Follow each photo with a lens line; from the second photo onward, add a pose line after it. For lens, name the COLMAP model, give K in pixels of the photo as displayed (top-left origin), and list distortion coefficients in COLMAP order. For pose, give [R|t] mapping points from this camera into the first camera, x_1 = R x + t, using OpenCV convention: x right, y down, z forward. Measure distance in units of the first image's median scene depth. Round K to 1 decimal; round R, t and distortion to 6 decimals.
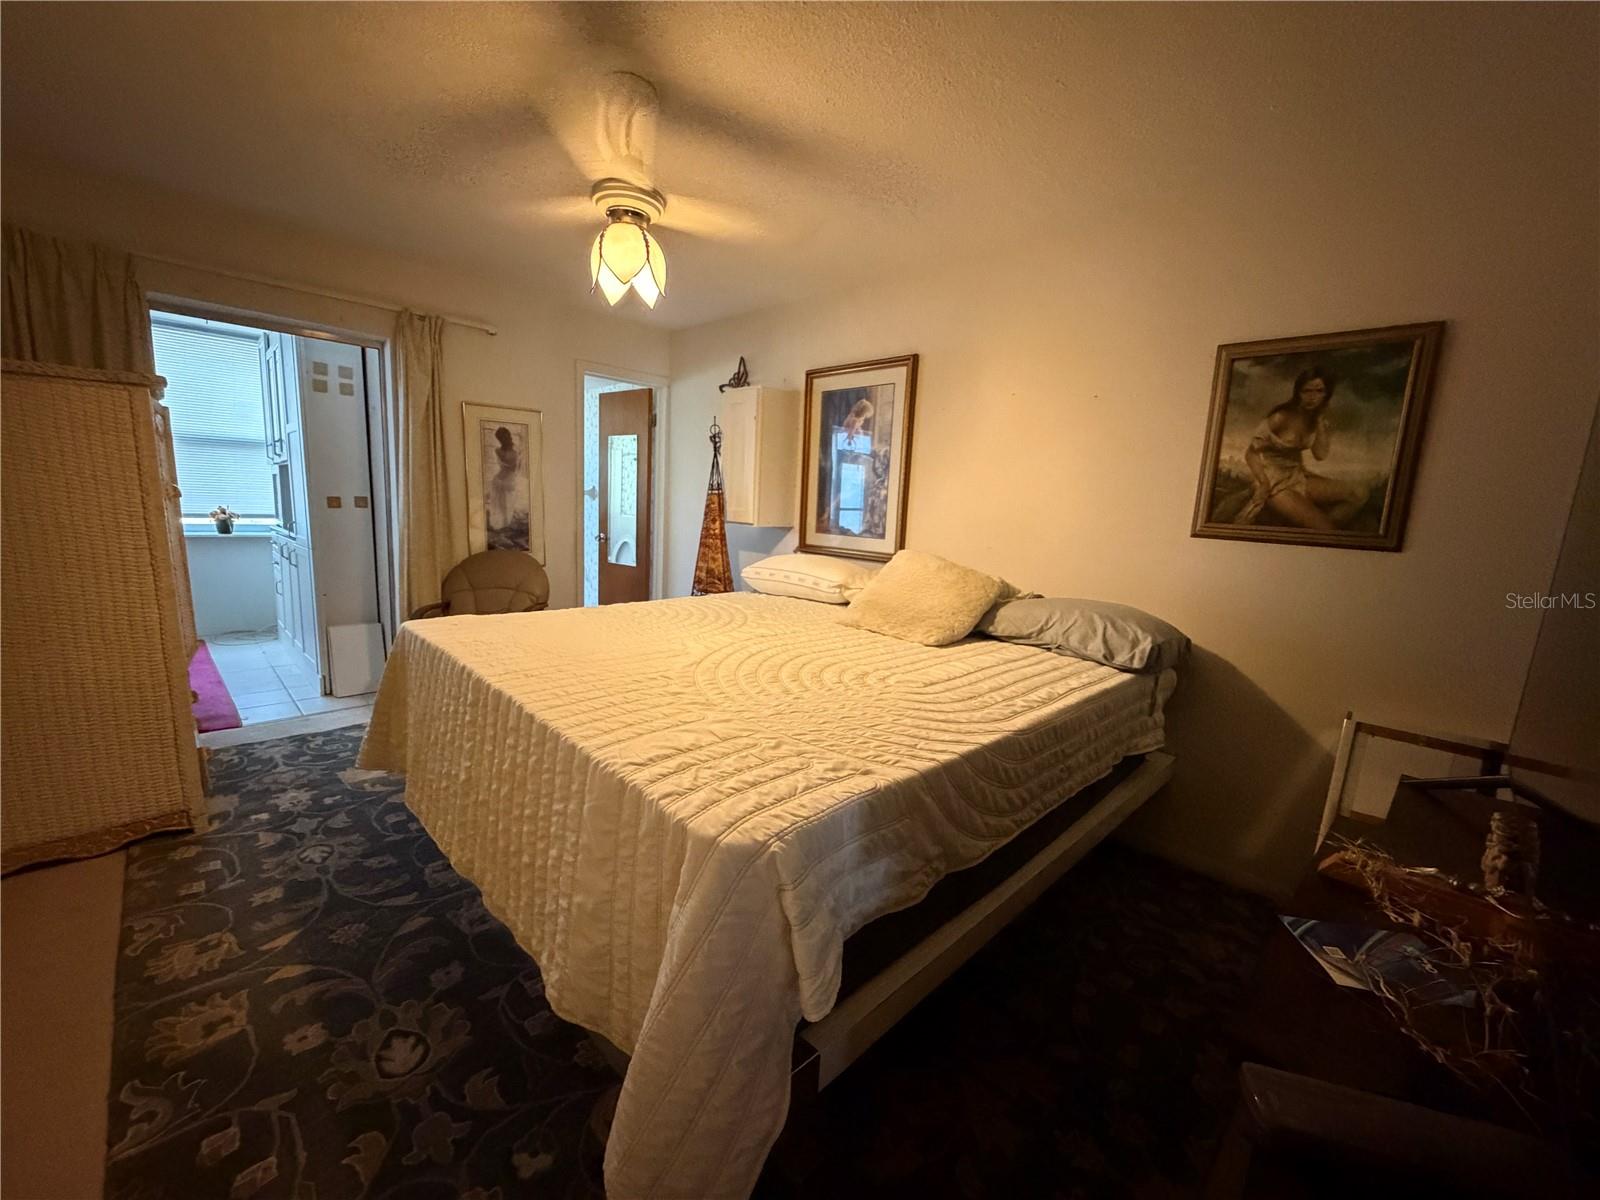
lens RADIAL K [[640.1, 0, 797.6], [0, 640.1, 604.8], [0, 0, 1]] dist [-0.000692, 0.000066]
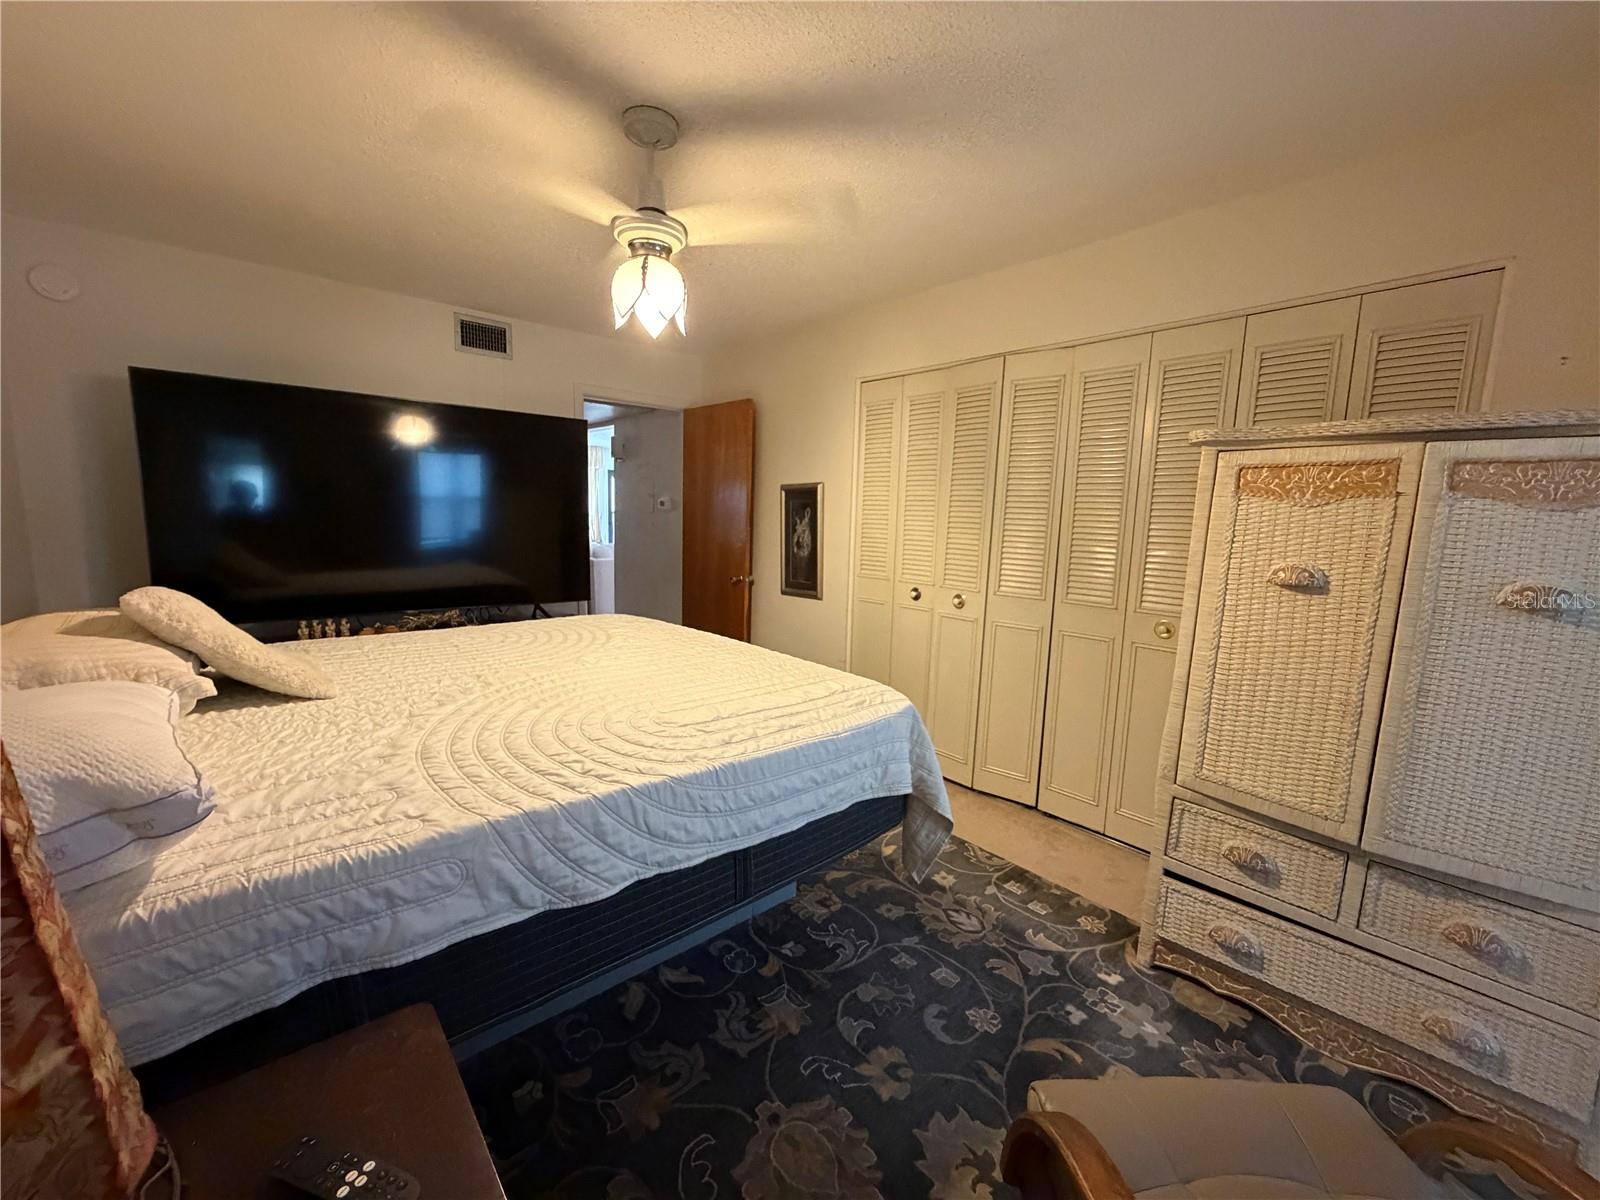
lens RADIAL K [[640.1, 0, 800.5], [0, 640.1, 600.6], [0, 0, 1]] dist [-0.000692, 0.000066]
pose [[-0.995072, -0.086973, 0.047622, -0.487449], [-0.068968, 0.952136, 0.297793, -0.327727], [-0.071242, 0.293041, -0.953442, 1.722735]]
